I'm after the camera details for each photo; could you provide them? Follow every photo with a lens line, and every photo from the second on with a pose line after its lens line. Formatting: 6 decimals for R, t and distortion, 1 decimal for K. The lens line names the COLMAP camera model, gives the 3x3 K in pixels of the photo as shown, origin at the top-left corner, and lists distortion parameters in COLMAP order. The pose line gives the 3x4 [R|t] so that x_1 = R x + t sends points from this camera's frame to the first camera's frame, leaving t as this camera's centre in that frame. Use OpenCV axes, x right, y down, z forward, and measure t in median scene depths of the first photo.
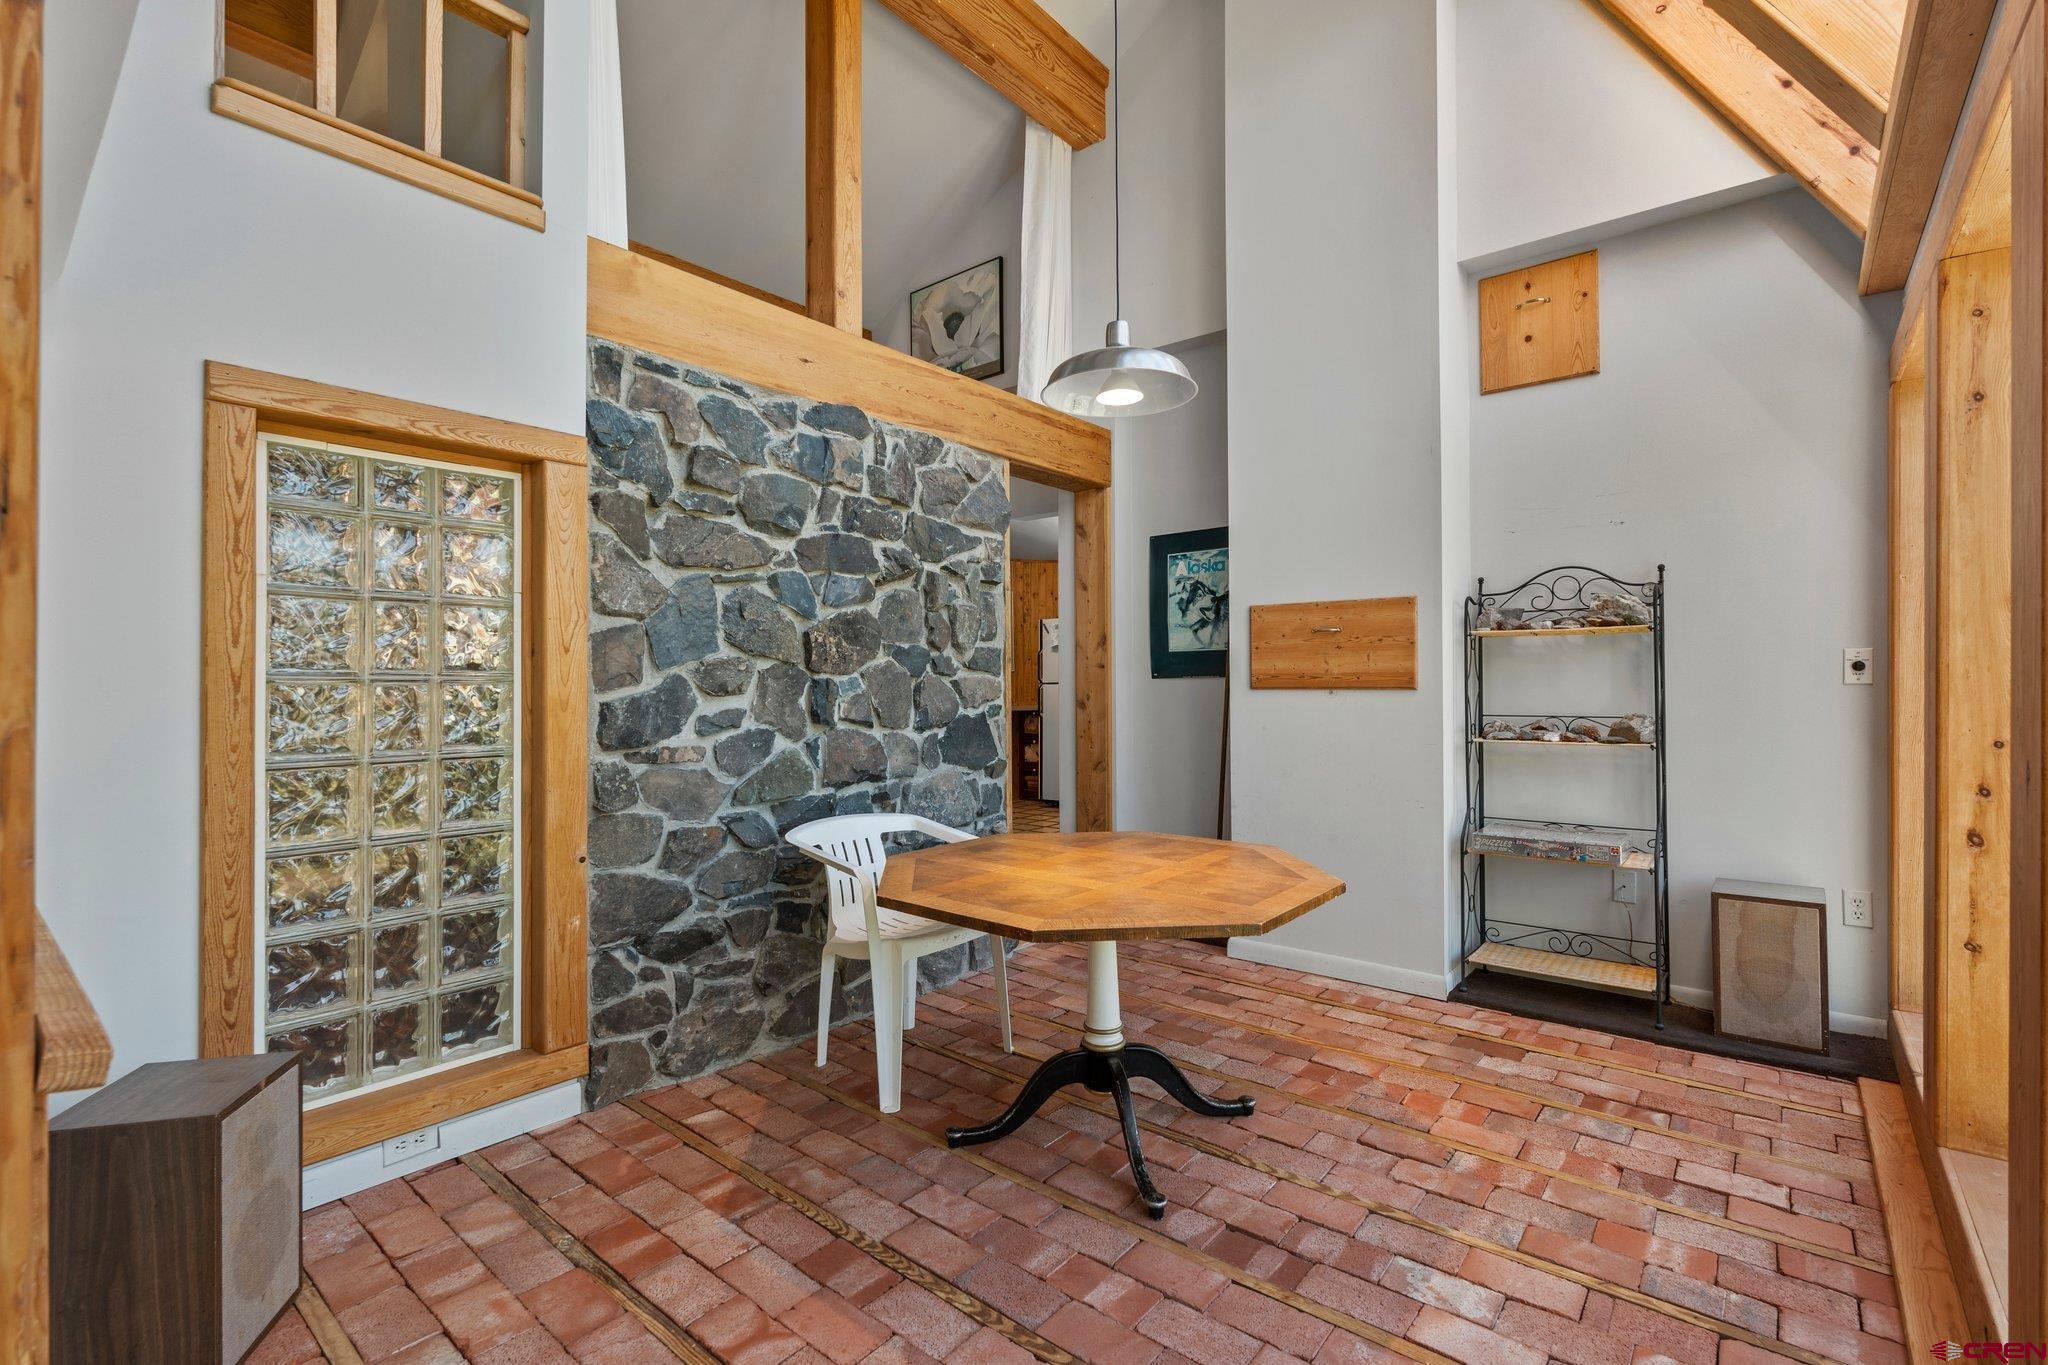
lens RADIAL K [[920.8, 0, 1030.3], [0, 920.8, 666.5], [0, 0, 1]] dist [-0.000576, 0.000022]
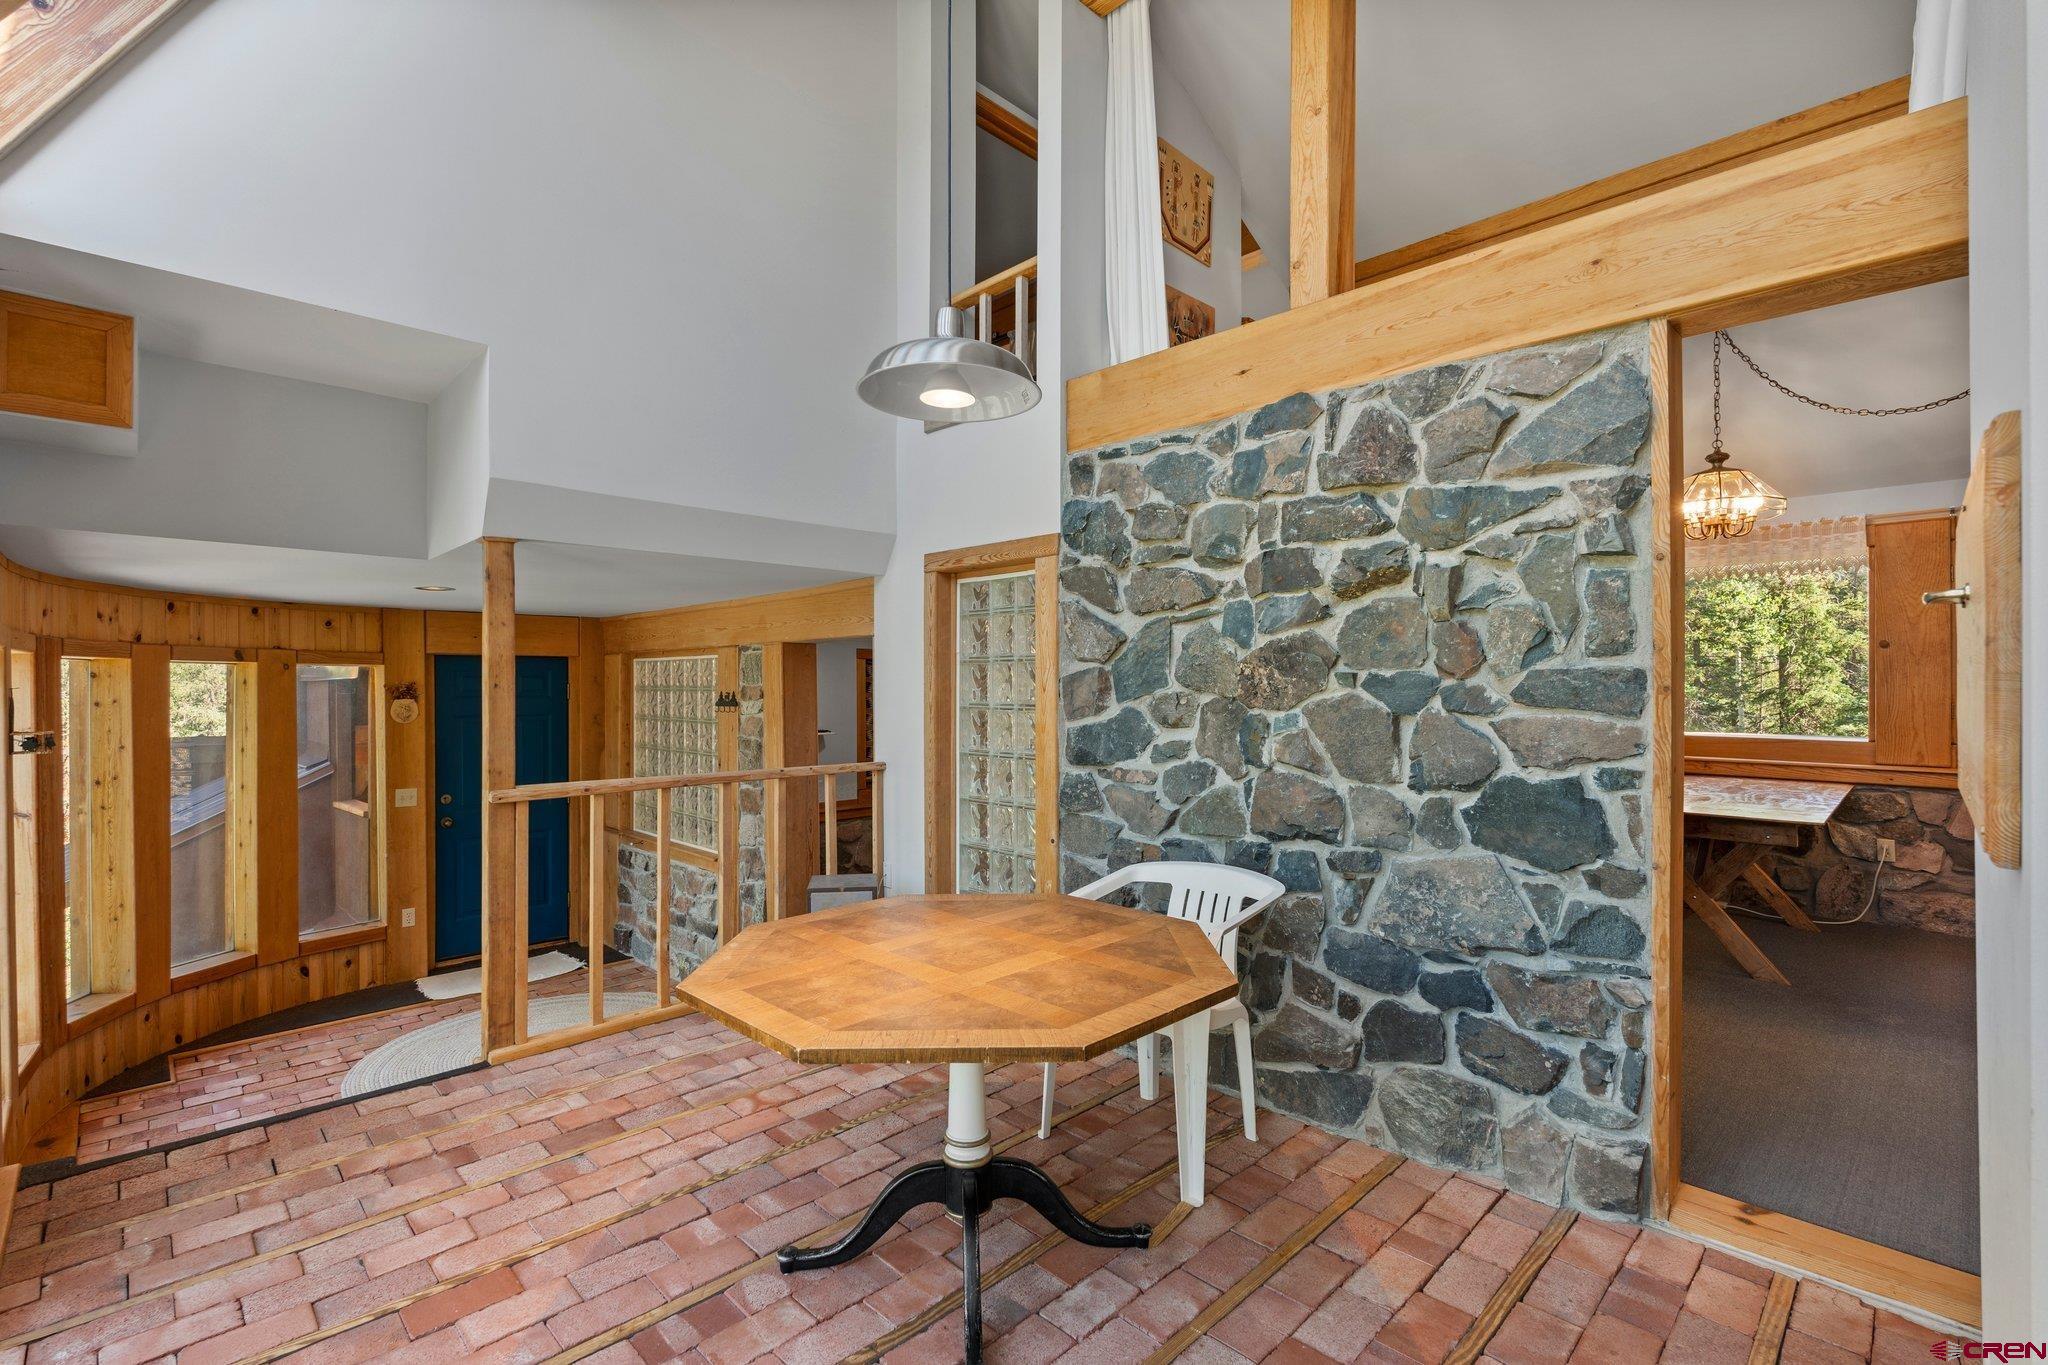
lens RADIAL K [[911.8, 0, 1024.0], [0, 911.8, 682.5], [0, 0, 1]] dist [-0.001936, -0.000324]
pose [[-0.097846, -0.000766, -0.995201, 0.705414], [0.017083, 0.999851, -0.002449, -0.020317], [0.995055, -0.017241, -0.097818, 0.878620]]
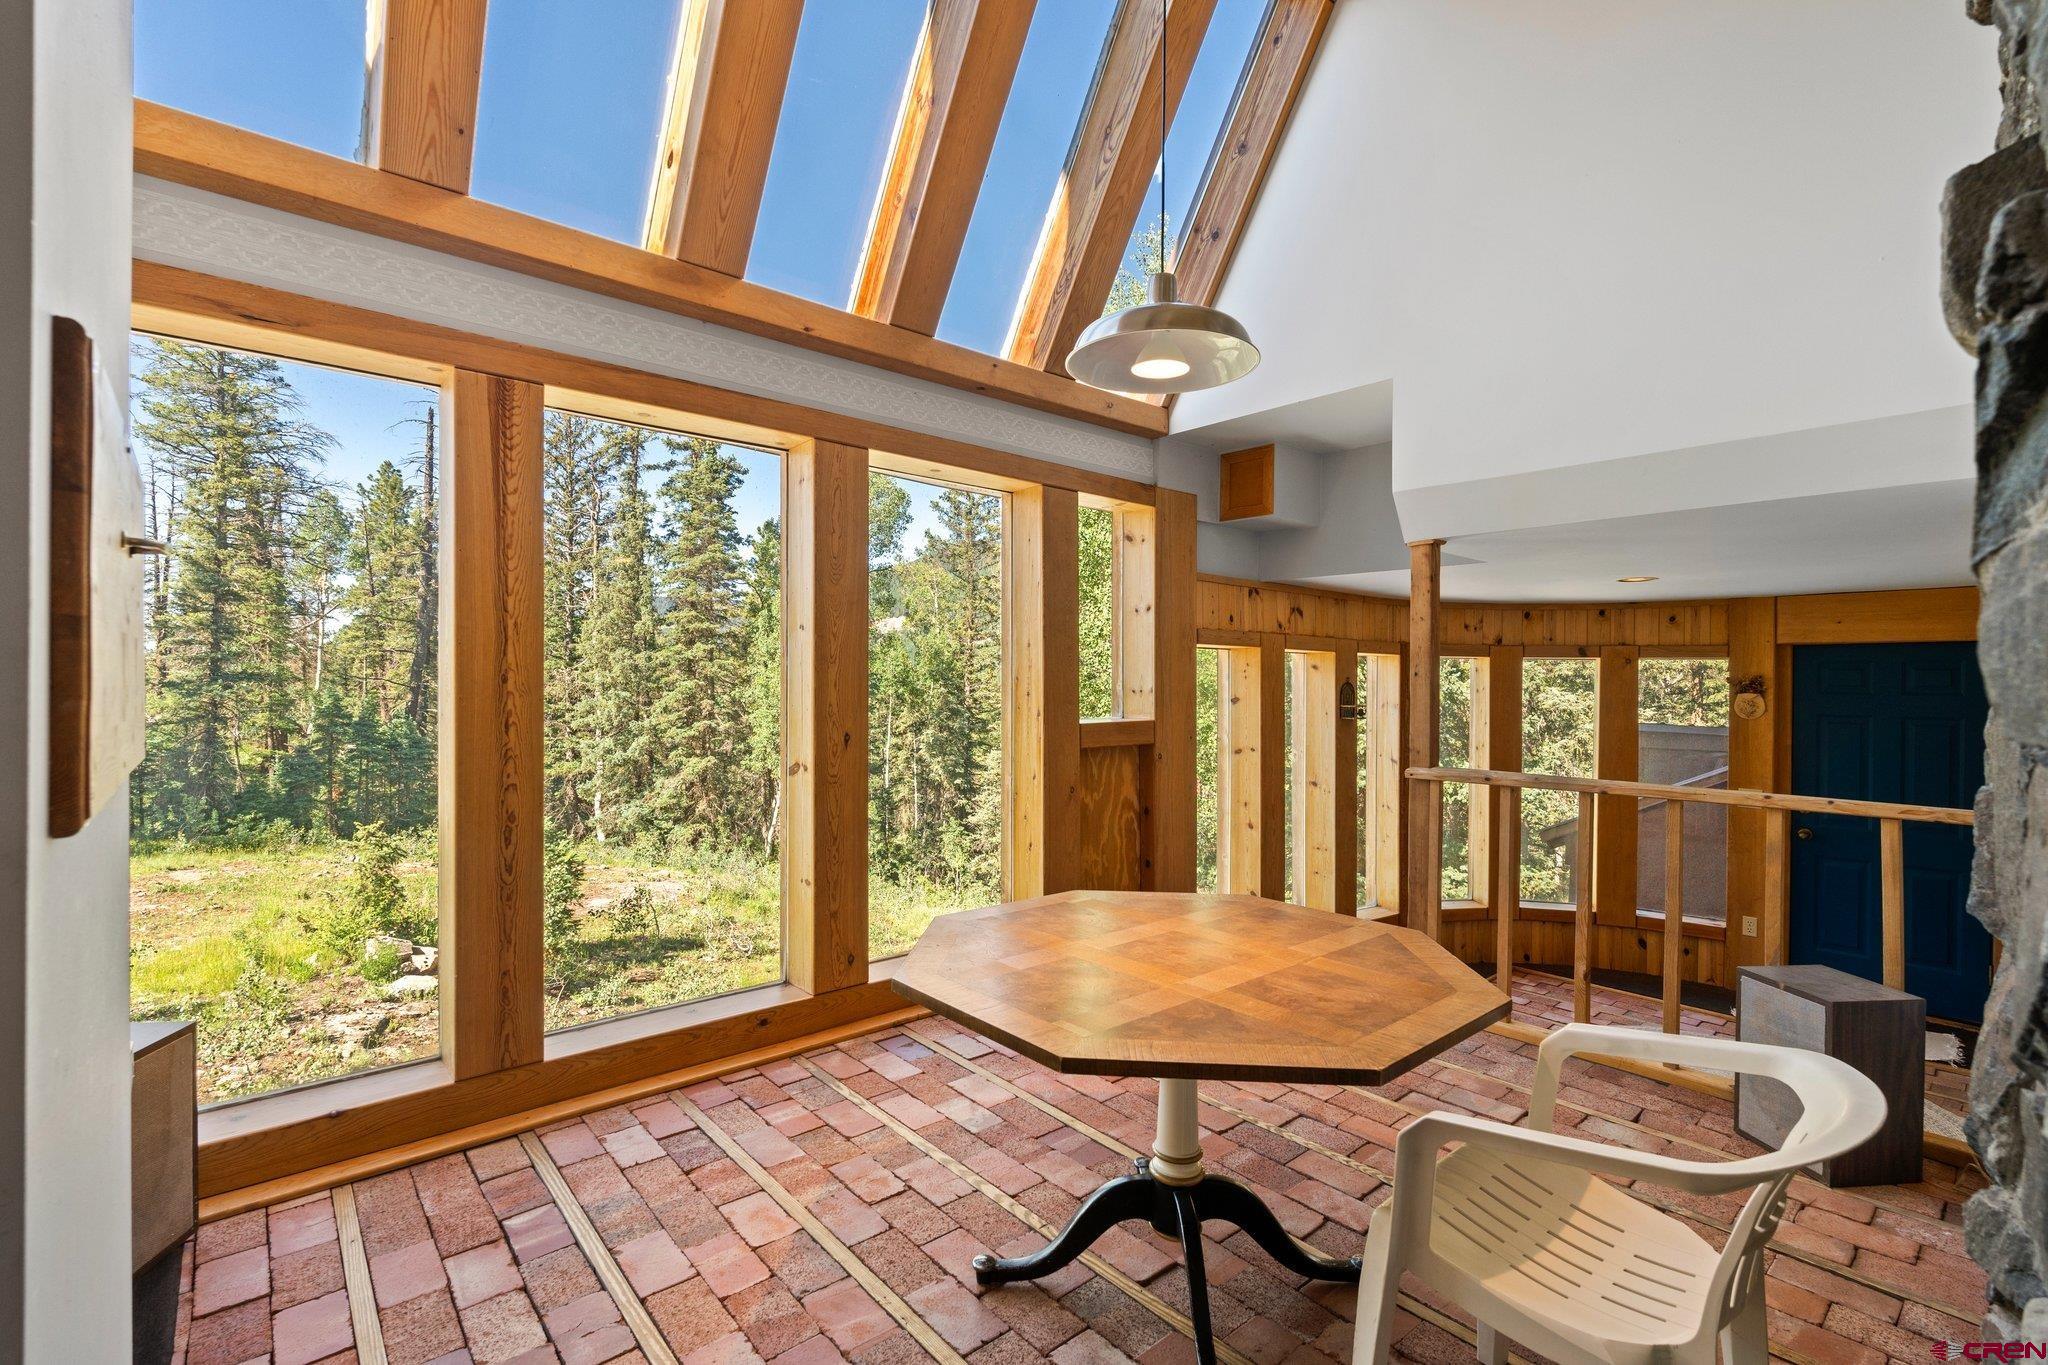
lens RADIAL K [[911.8, 0, 1024.0], [0, 911.8, 682.5], [0, 0, 1]] dist [-0.001936, -0.000324]
pose [[-0.986577, -0.005644, 0.163200, 0.067981], [-0.007524, 0.999912, -0.010905, -0.003934], [-0.163124, -0.011987, -0.986533, 1.388835]]
